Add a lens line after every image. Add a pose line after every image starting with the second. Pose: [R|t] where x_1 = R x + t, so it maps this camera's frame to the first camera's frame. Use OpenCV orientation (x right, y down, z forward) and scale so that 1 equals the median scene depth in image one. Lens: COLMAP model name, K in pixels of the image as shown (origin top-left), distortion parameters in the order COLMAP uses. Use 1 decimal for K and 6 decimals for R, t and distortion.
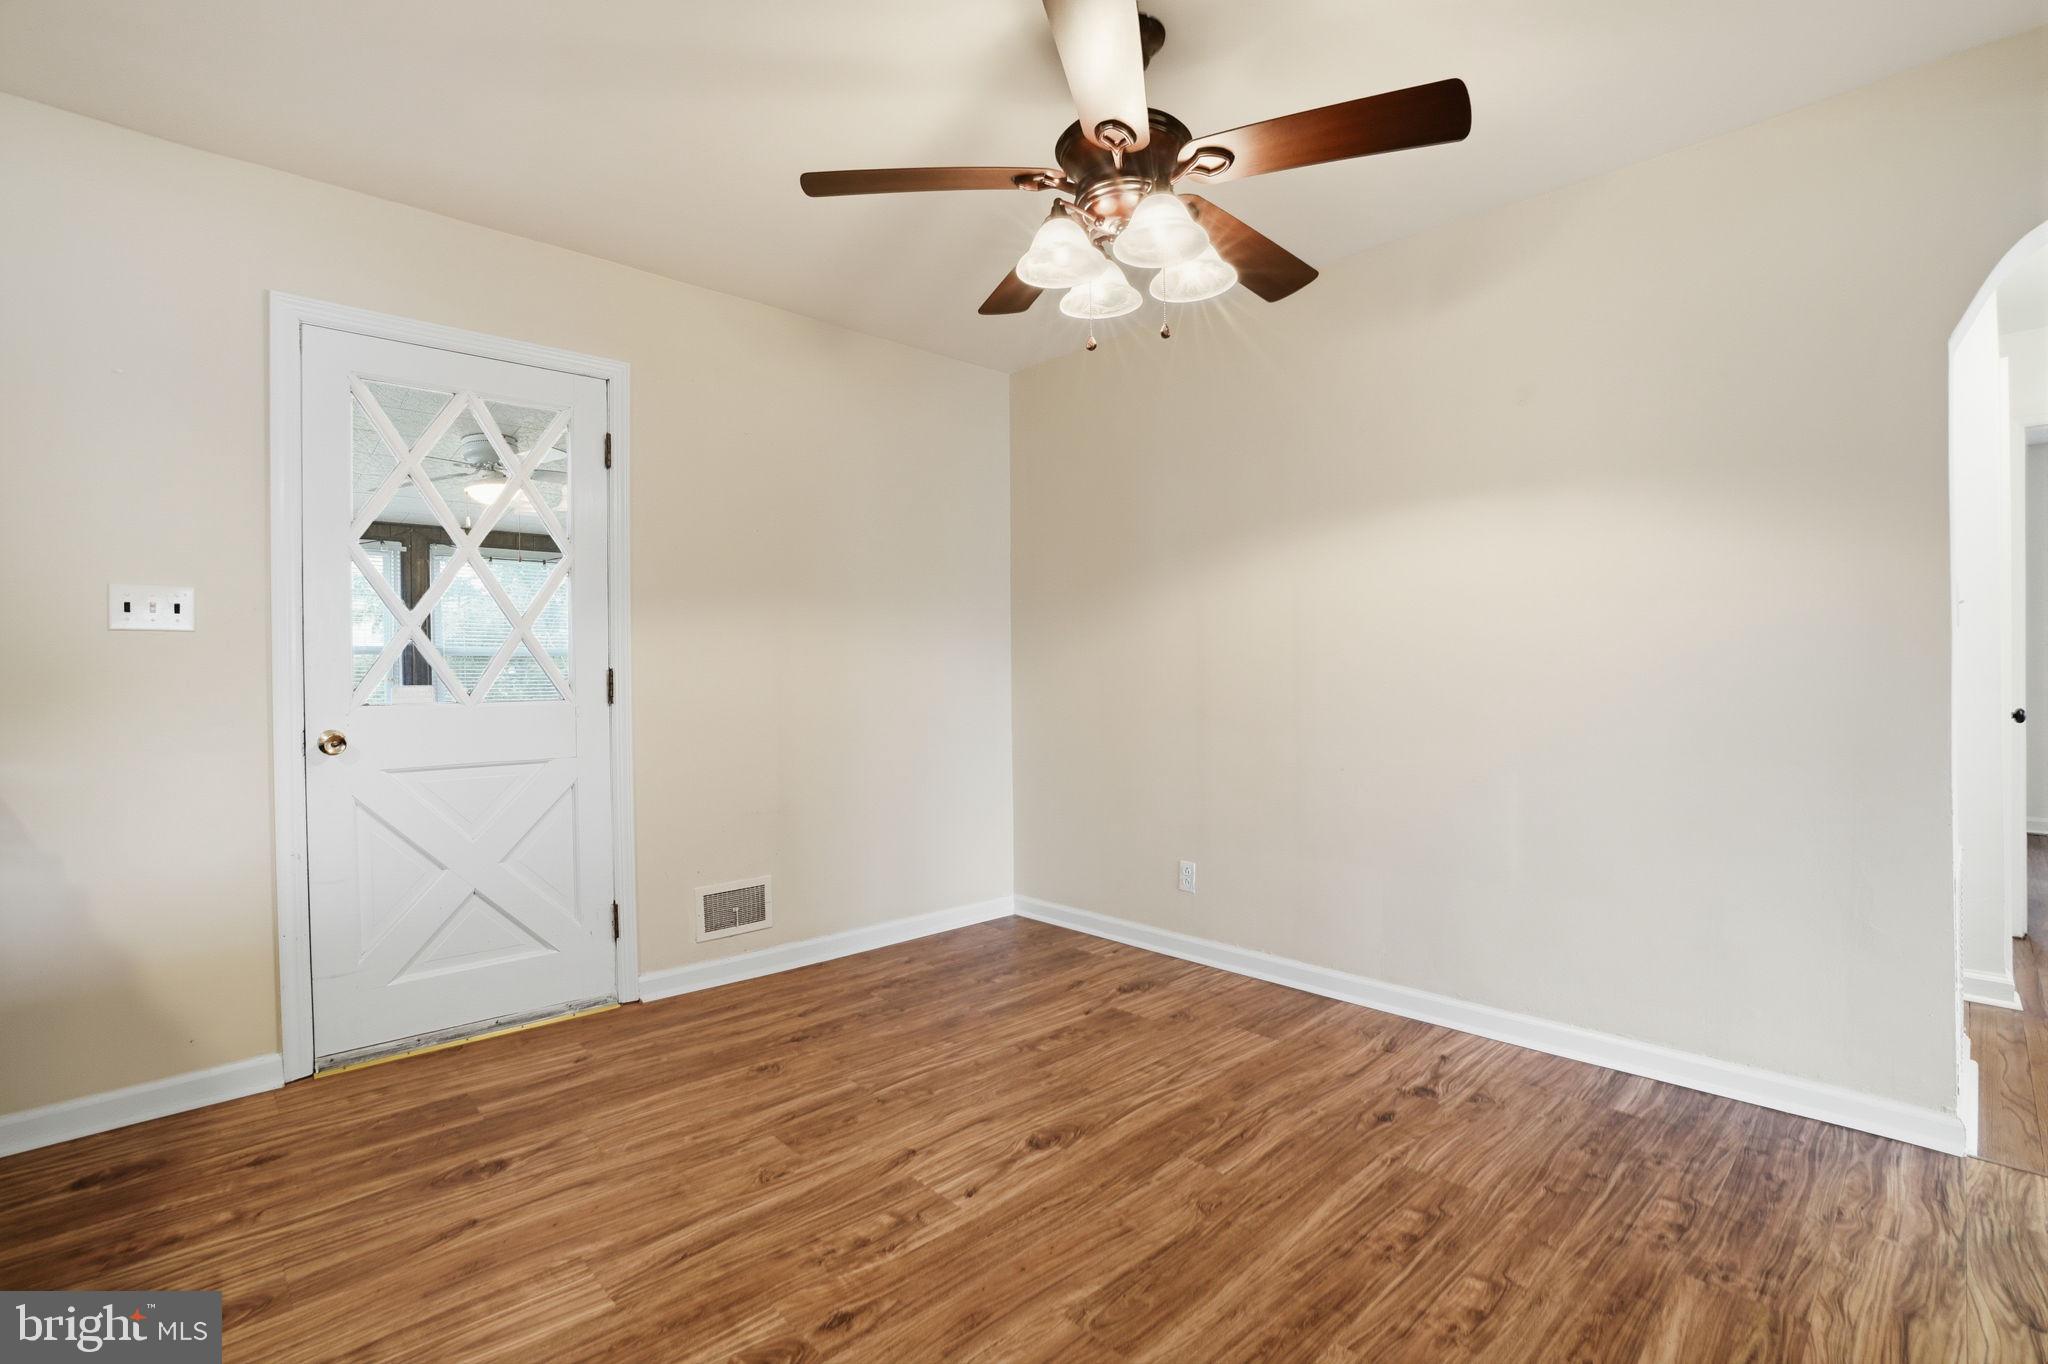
lens RADIAL K [[935.3, 0, 1024.7], [0, 935.3, 650.0], [0, 0, 1]] dist [-0.072712, 0.026730]
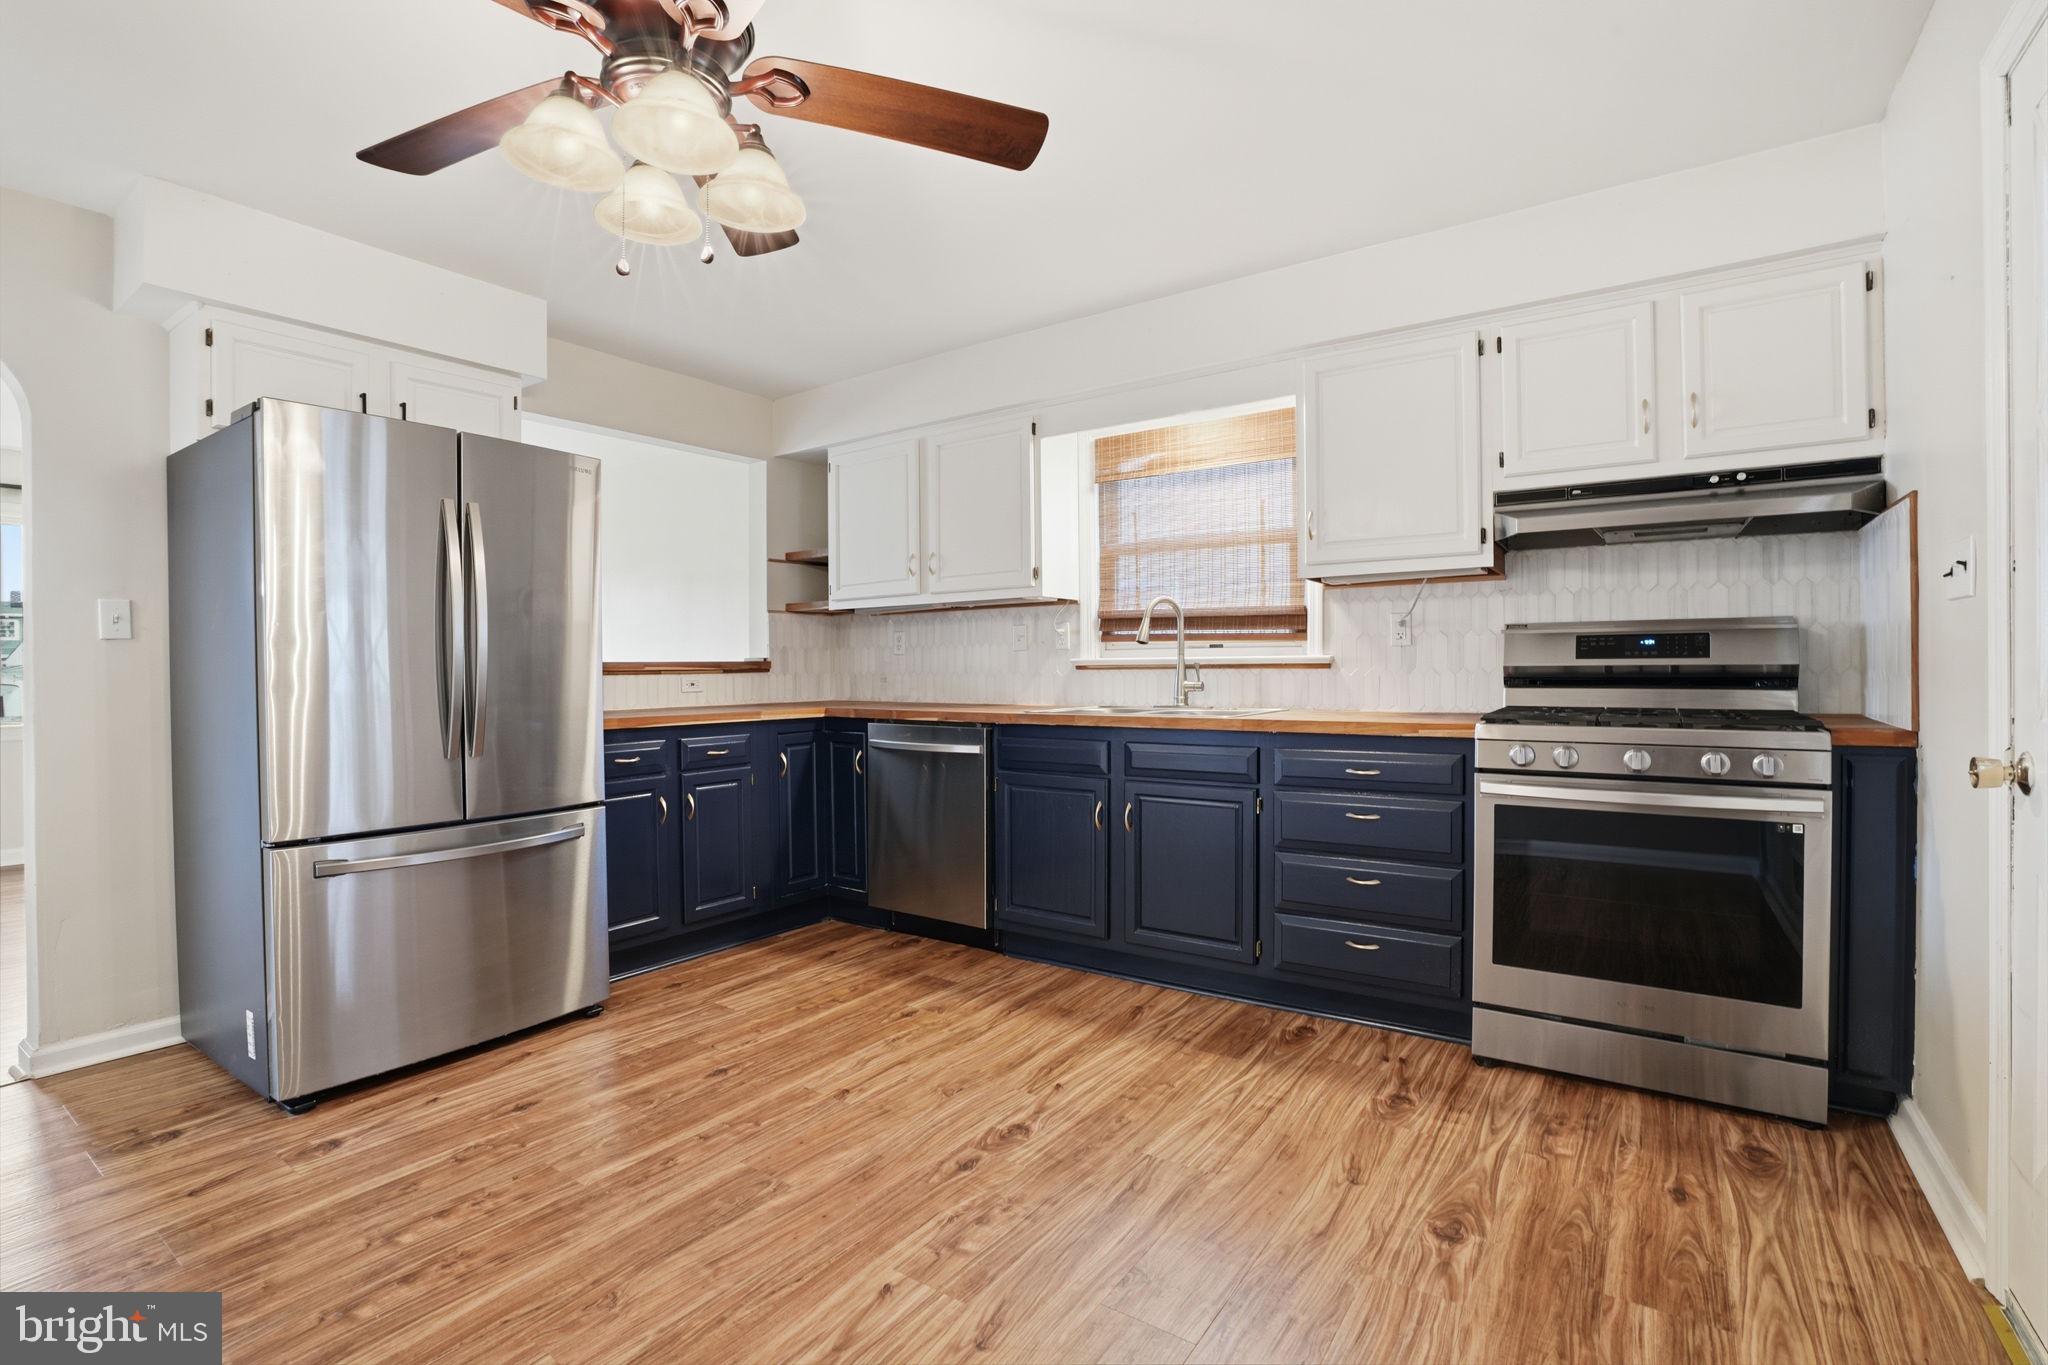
lens RADIAL K [[939.2, 0, 1018.6], [0, 939.2, 675.1], [0, 0, 1]] dist [-0.075588, 0.028595]
pose [[-0.981277, 0.020541, -0.191504, -0.029586], [0.023131, 0.999669, -0.011297, 0.039262], [0.191209, -0.015515, -0.981427, 1.857513]]
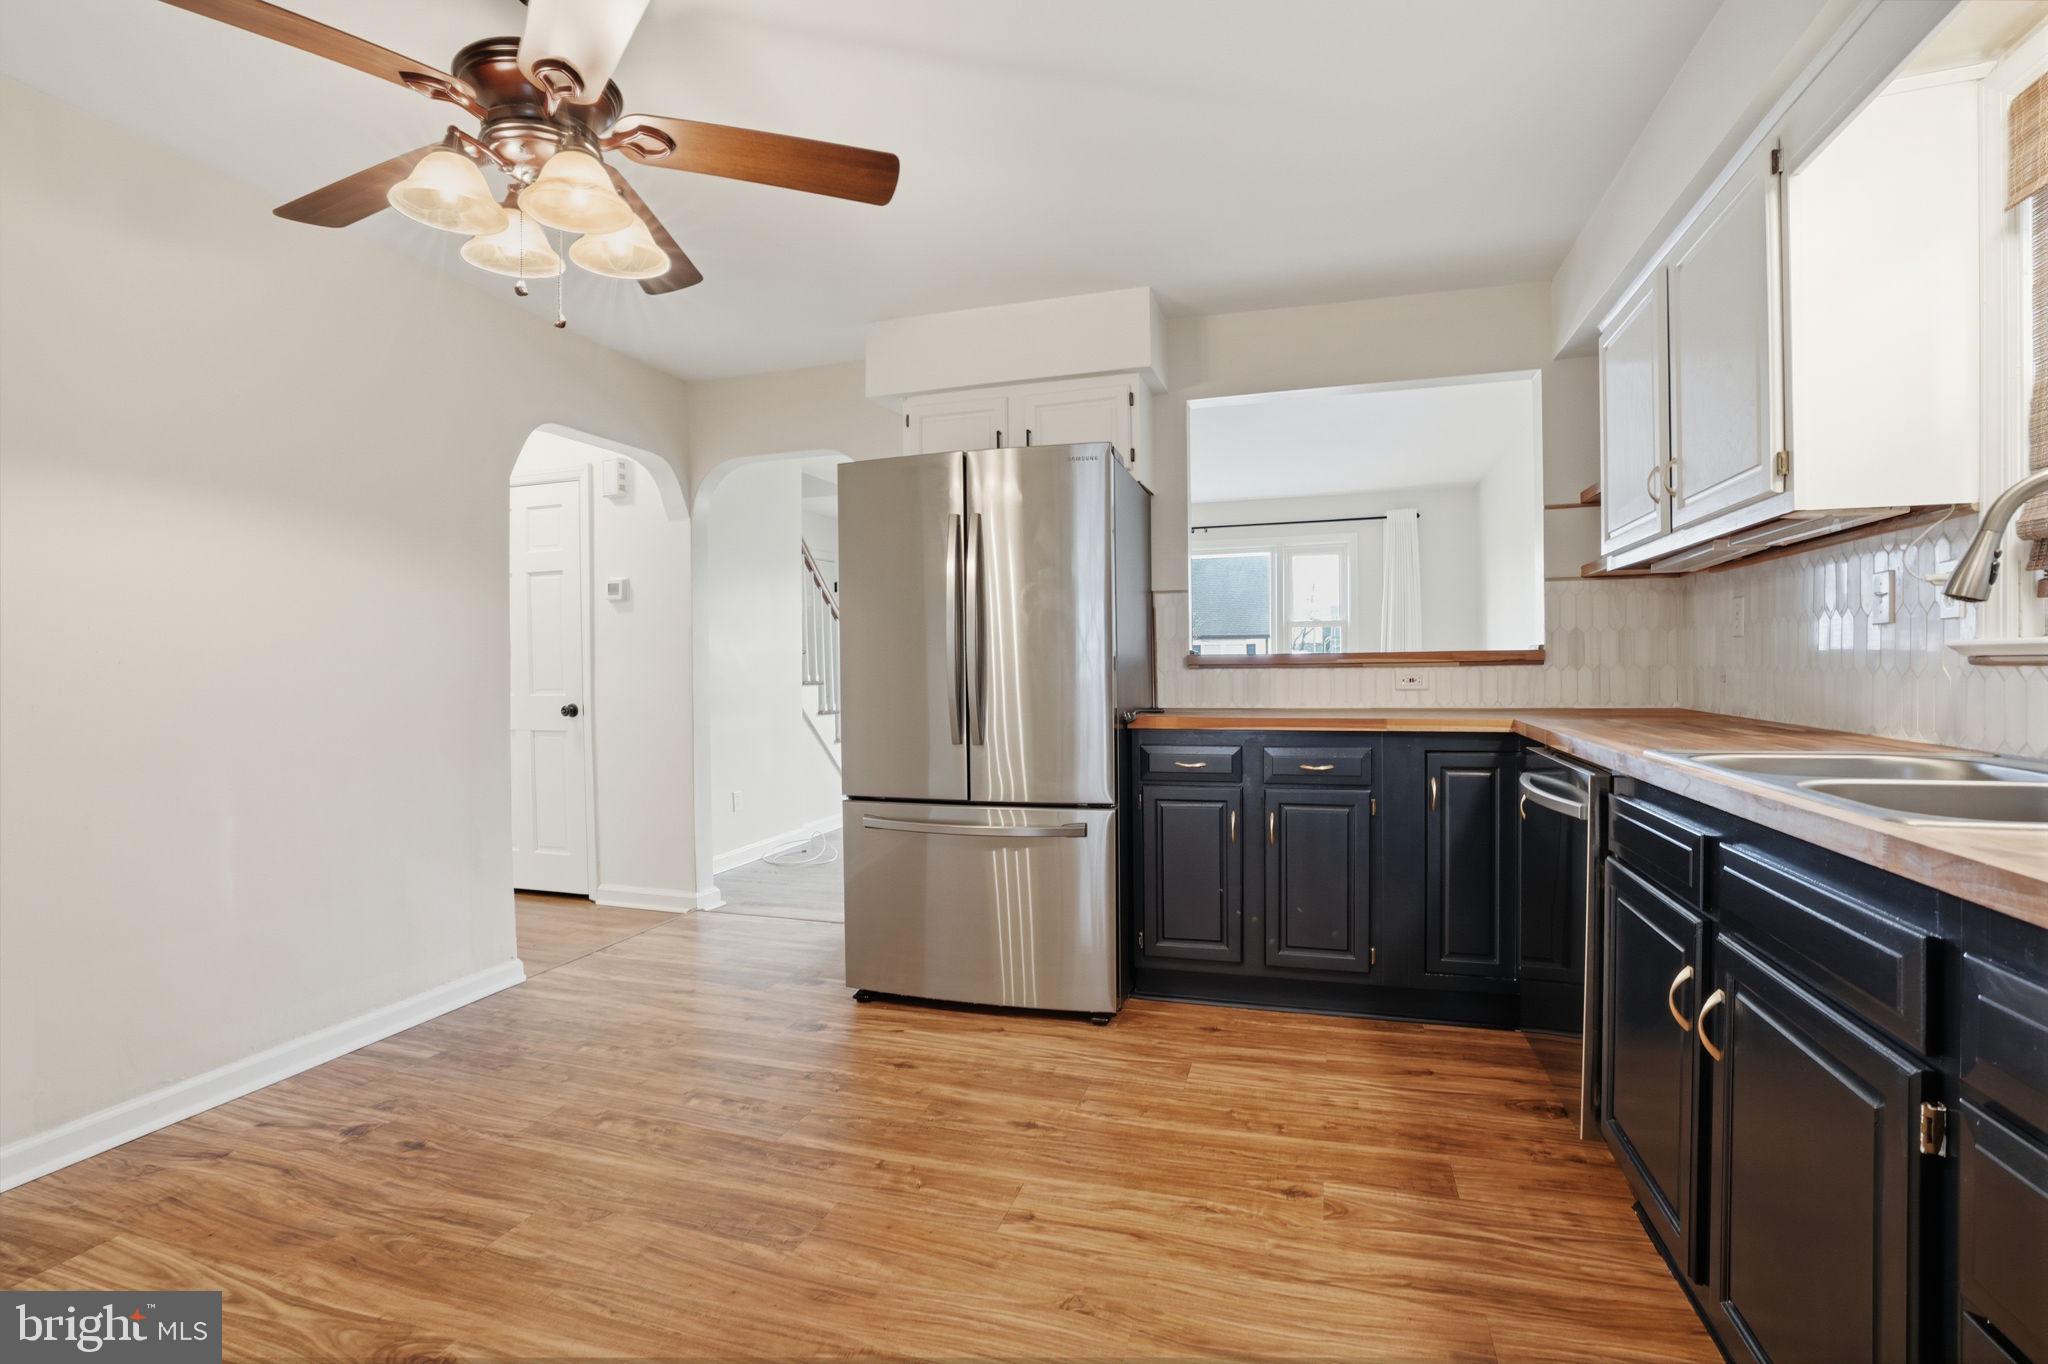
lens RADIAL K [[939.2, 0, 1018.6], [0, 939.2, 674.6], [0, 0, 1]] dist [-0.075588, 0.028595]
pose [[-0.478162, 0.006239, 0.878249, -0.870601], [-0.002905, 0.999958, -0.008685, 0.025217], [-0.878267, -0.006704, -0.478124, 1.042061]]
